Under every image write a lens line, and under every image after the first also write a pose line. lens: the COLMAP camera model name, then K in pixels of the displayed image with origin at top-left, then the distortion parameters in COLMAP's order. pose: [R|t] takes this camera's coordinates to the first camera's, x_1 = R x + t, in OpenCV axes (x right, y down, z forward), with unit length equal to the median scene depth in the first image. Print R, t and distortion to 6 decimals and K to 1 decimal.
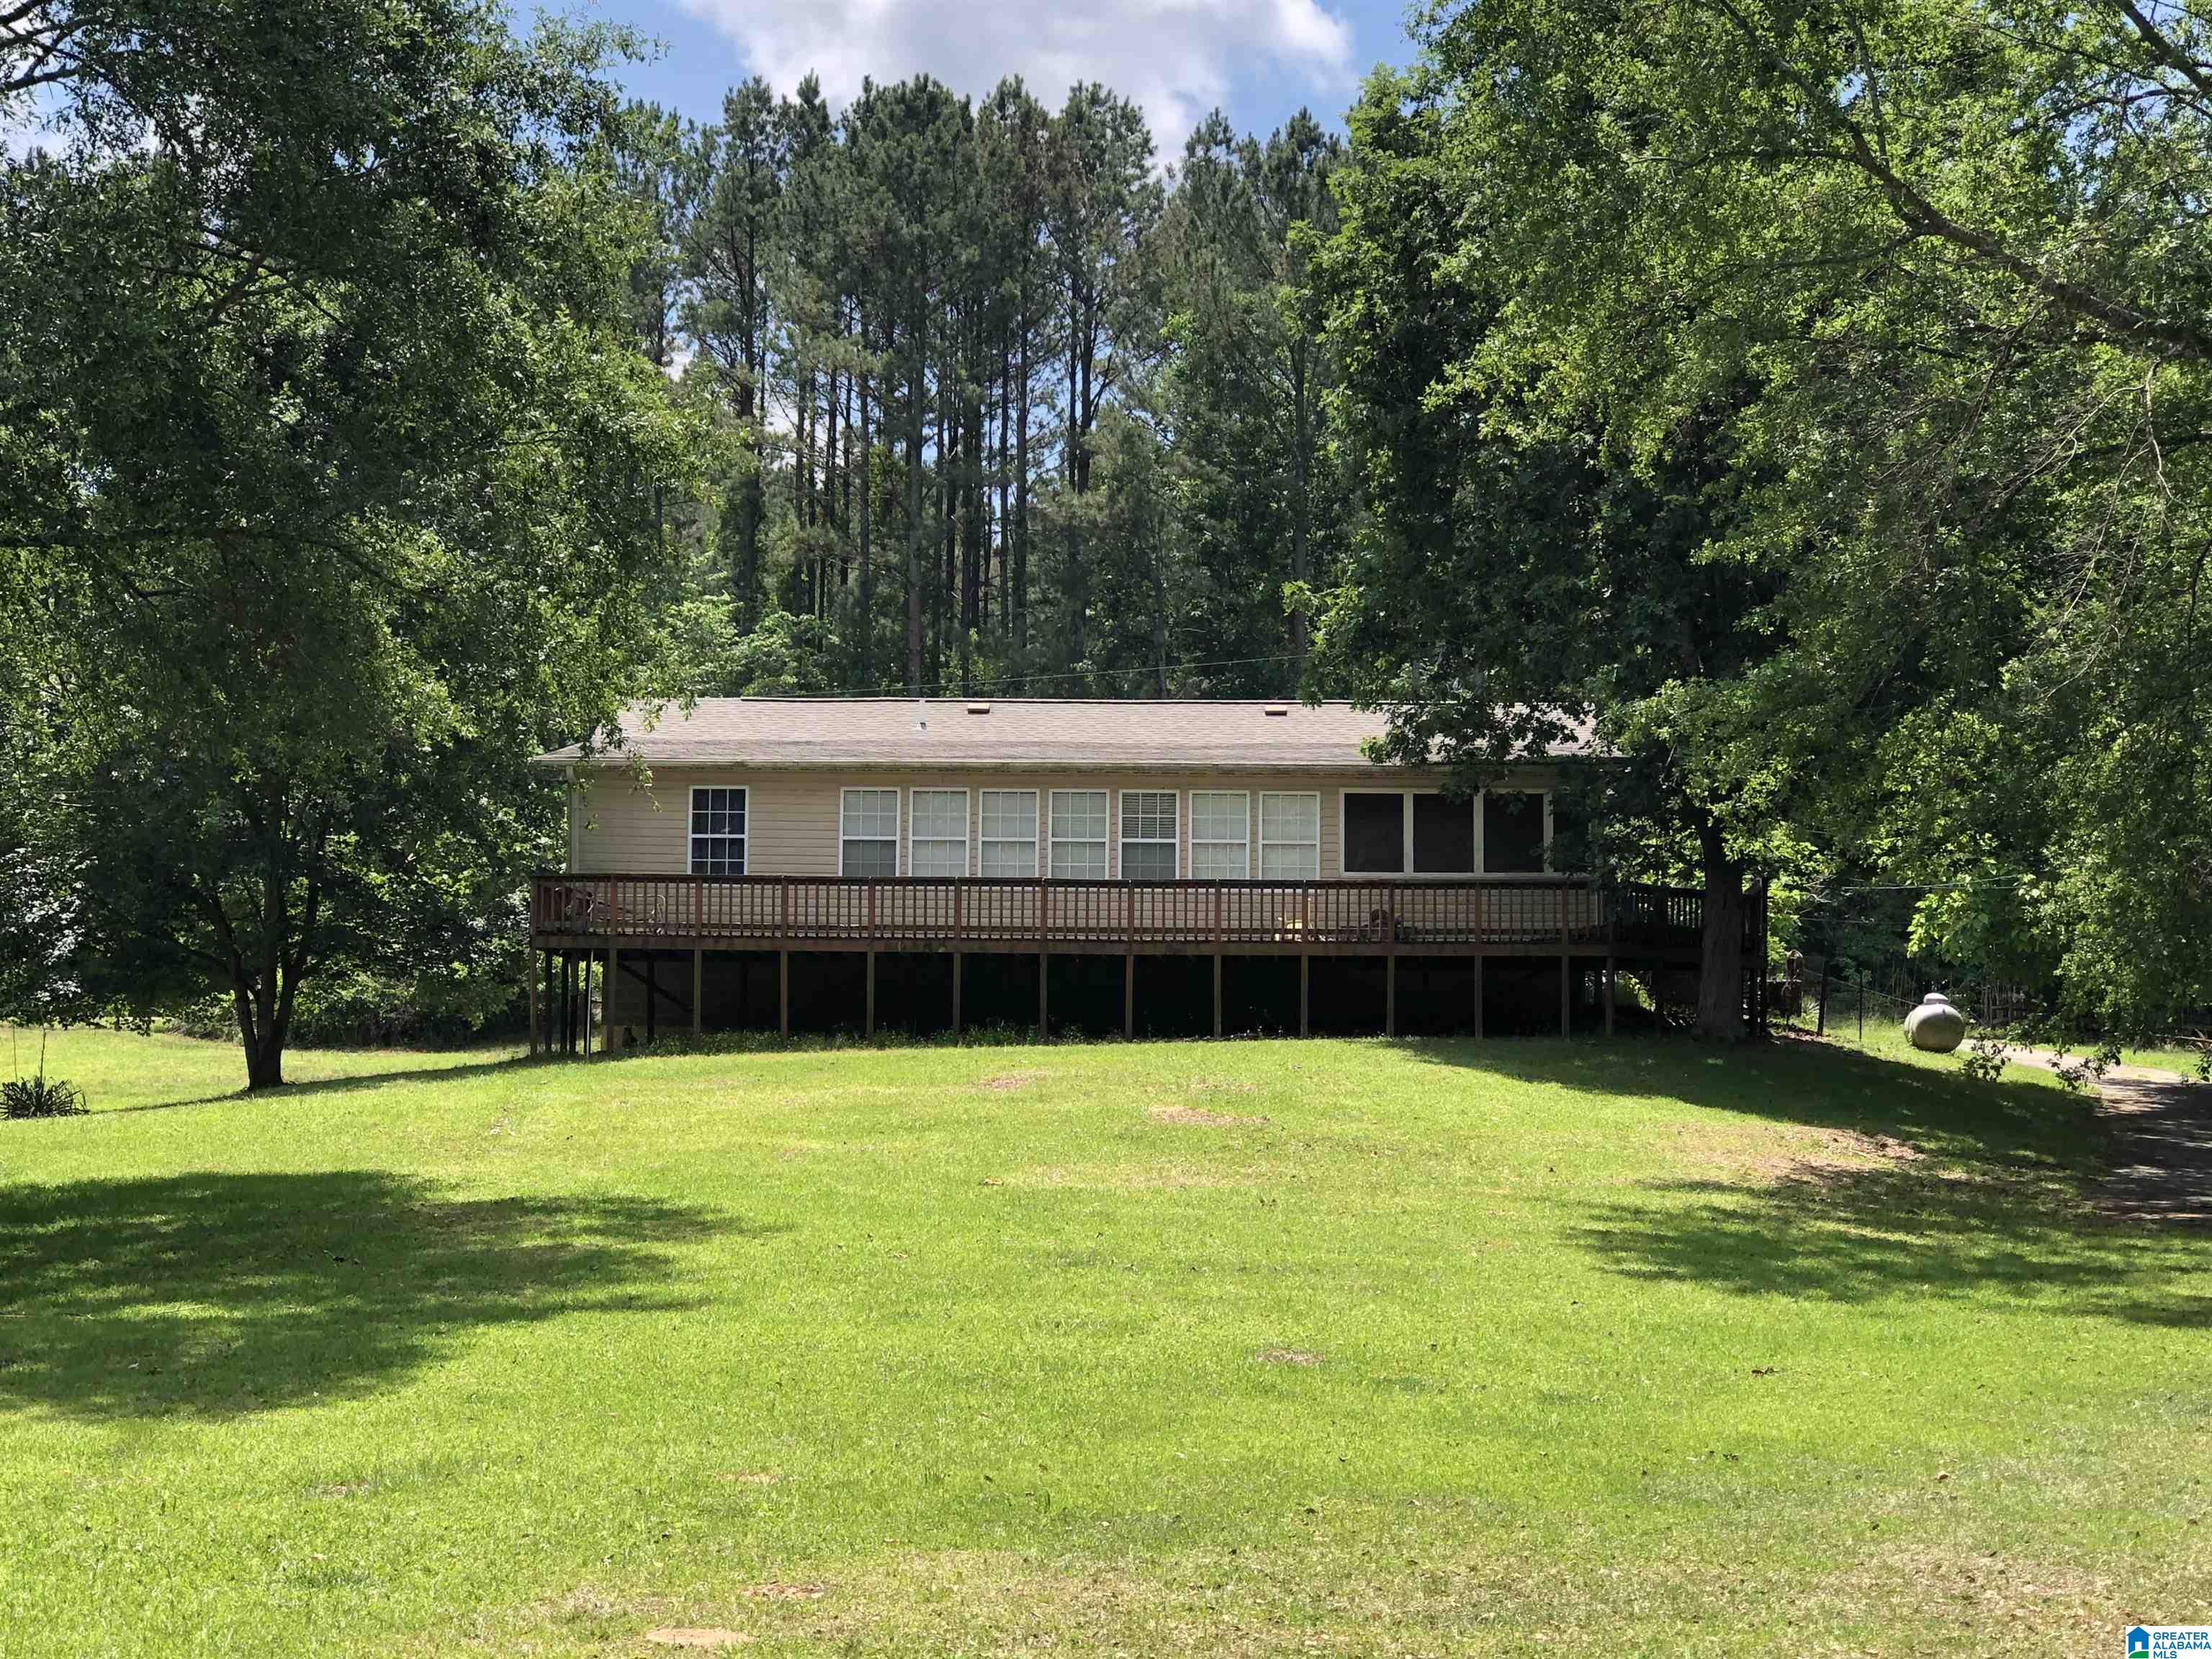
lens RADIAL K [[4204.8, 0, 1106.0], [0, 4204.8, 829.5], [0, 0, 1]] dist [0.004168, 0.024697]
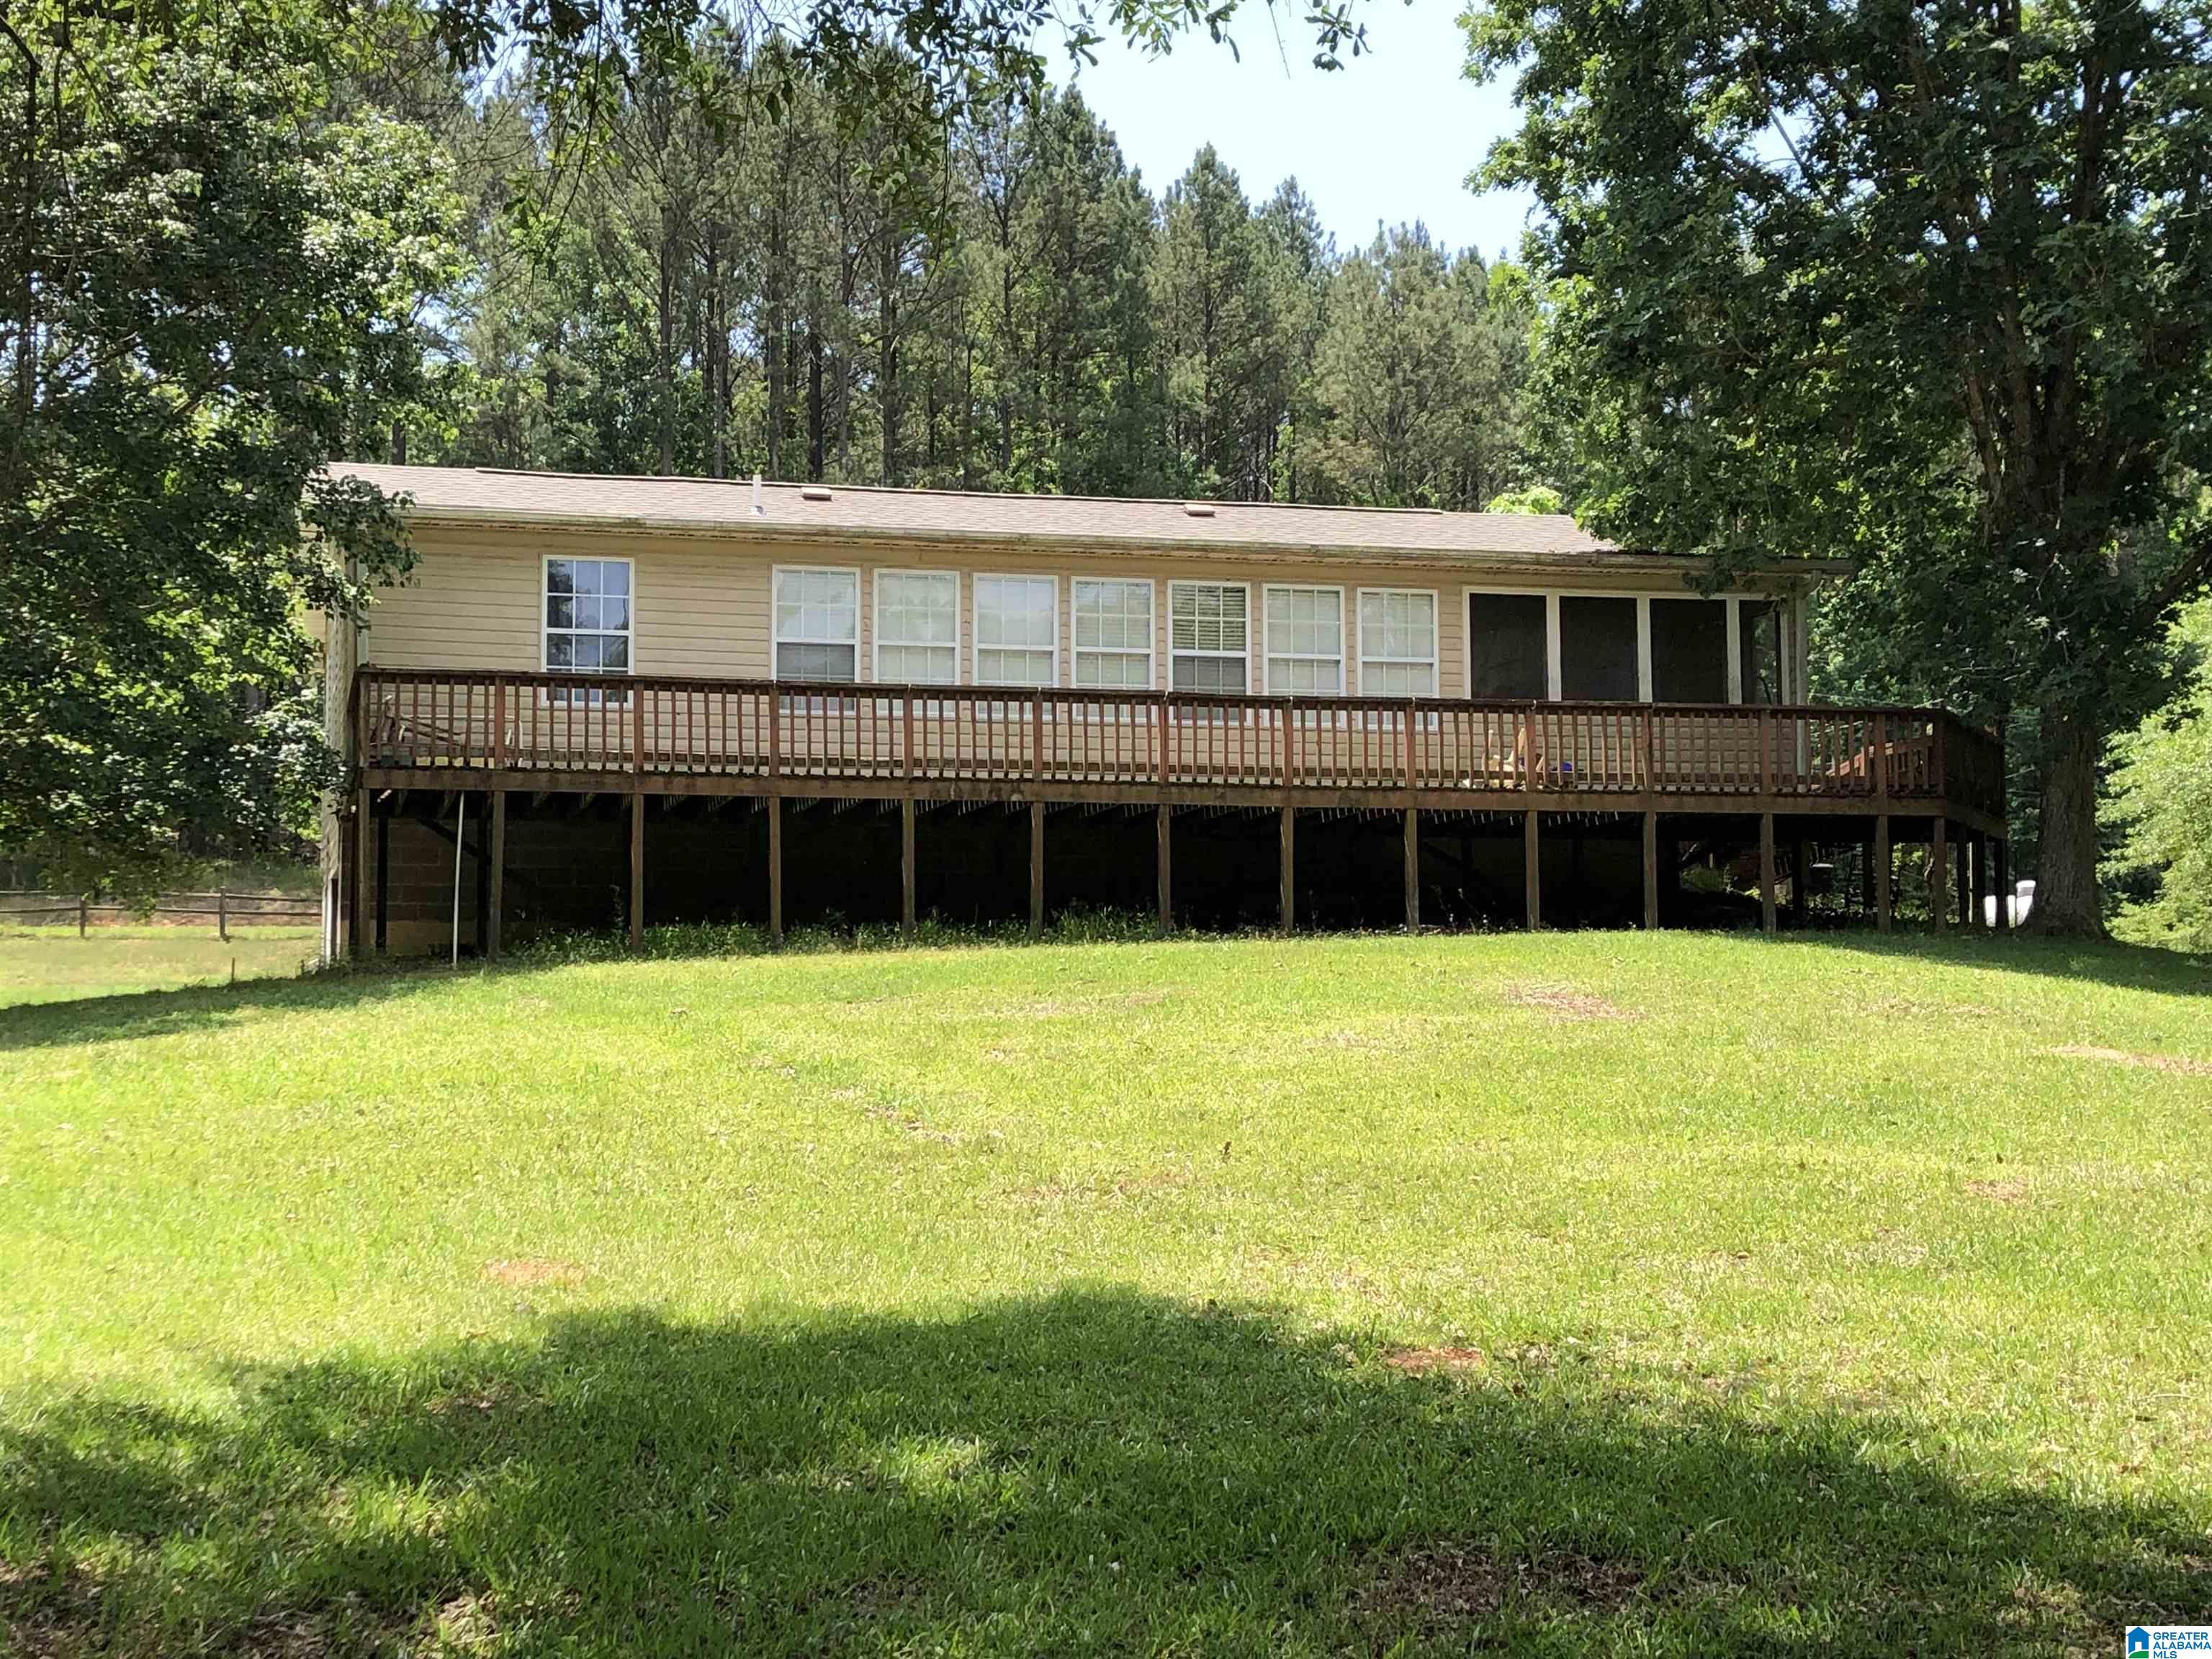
lens RADIAL K [[3174.7, 0, 1106.0], [0, 3174.7, 829.5], [0, 0, 1]] dist [0.013759, 0.002404]
pose [[0.955739, 0.008696, 0.294086, -0.172636], [-0.013736, 0.999792, 0.015076, 0.025873], [-0.293894, -0.018448, 0.955660, 0.510983]]
